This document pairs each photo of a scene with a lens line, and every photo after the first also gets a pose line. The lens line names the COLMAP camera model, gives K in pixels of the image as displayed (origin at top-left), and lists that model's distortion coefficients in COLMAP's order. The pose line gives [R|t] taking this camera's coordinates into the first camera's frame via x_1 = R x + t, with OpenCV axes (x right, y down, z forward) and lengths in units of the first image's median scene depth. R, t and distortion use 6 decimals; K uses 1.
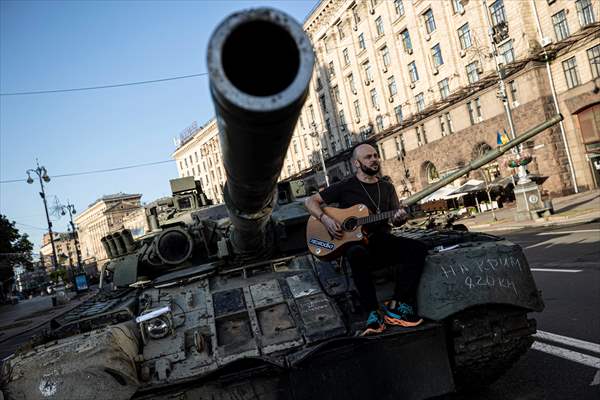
lens RADIAL K [[378.3, 0, 312.9], [0, 378.3, 199.6], [0, 0, 1]] dist [0.006475, 0.003145]
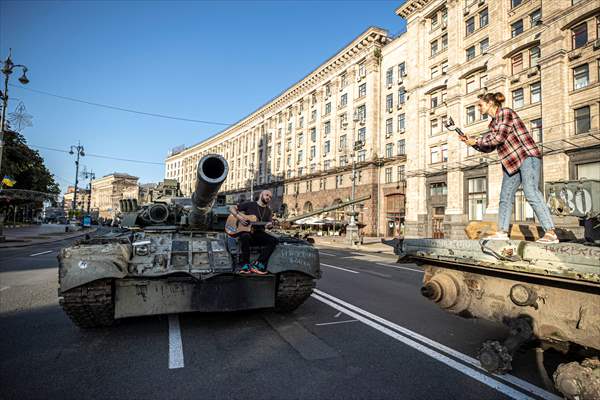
lens RADIAL K [[276.0, 0, 297.7], [0, 276.0, 200.7], [0, 0, 1]] dist [-0.044700, 0.013266]
pose [[0.957528, 0.245090, 0.151890, 0.056318], [-0.239453, 0.969369, -0.054643, -0.021321], [-0.160630, 0.015952, 0.986886, -0.313454]]
